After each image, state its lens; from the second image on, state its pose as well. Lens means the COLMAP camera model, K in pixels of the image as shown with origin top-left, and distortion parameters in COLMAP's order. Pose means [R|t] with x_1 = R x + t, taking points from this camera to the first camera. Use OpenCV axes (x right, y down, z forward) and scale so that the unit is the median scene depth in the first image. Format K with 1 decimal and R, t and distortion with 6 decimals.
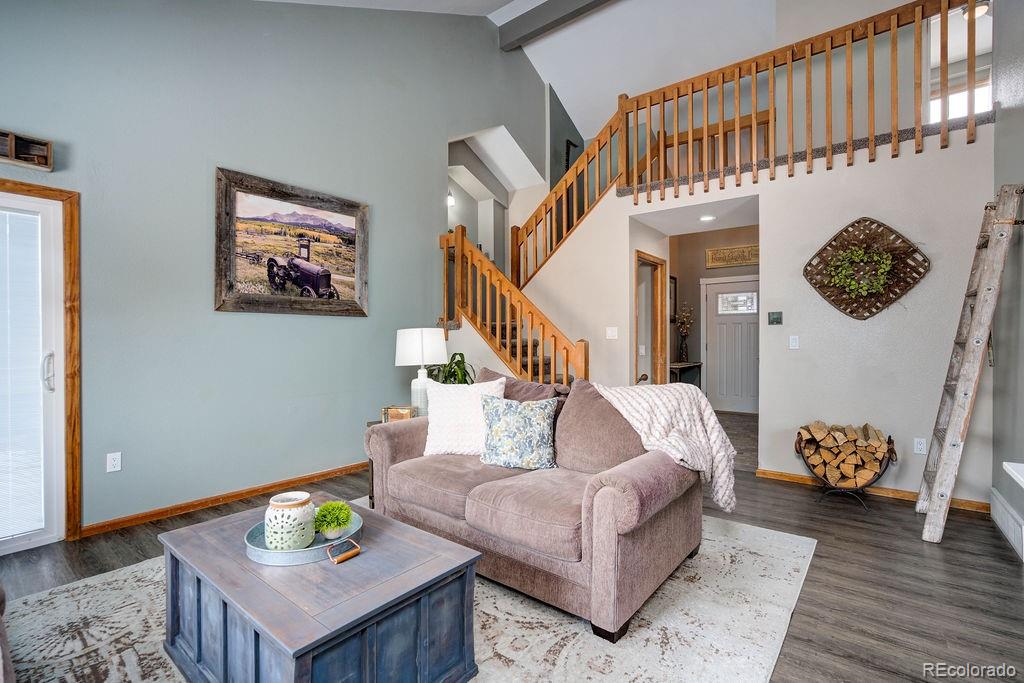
lens RADIAL K [[472.1, 0, 506.4], [0, 472.1, 340.9], [0, 0, 1]] dist [-0.020686, -0.000122]
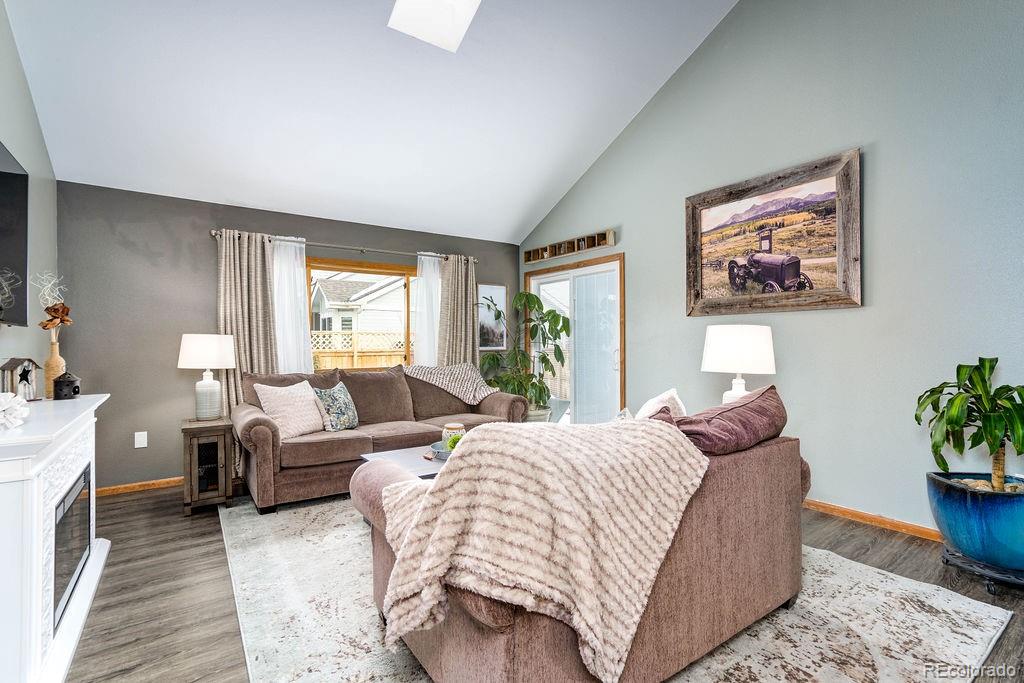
lens RADIAL K [[472.1, 0, 506.4], [0, 472.1, 342.8], [0, 0, 1]] dist [-0.020686, -0.000122]
pose [[-0.275858, -0.000959, -0.961198, 0.596591], [-0.001075, 0.999999, -0.000690, 0.003694], [0.961198, 0.000843, -0.275858, 0.784952]]
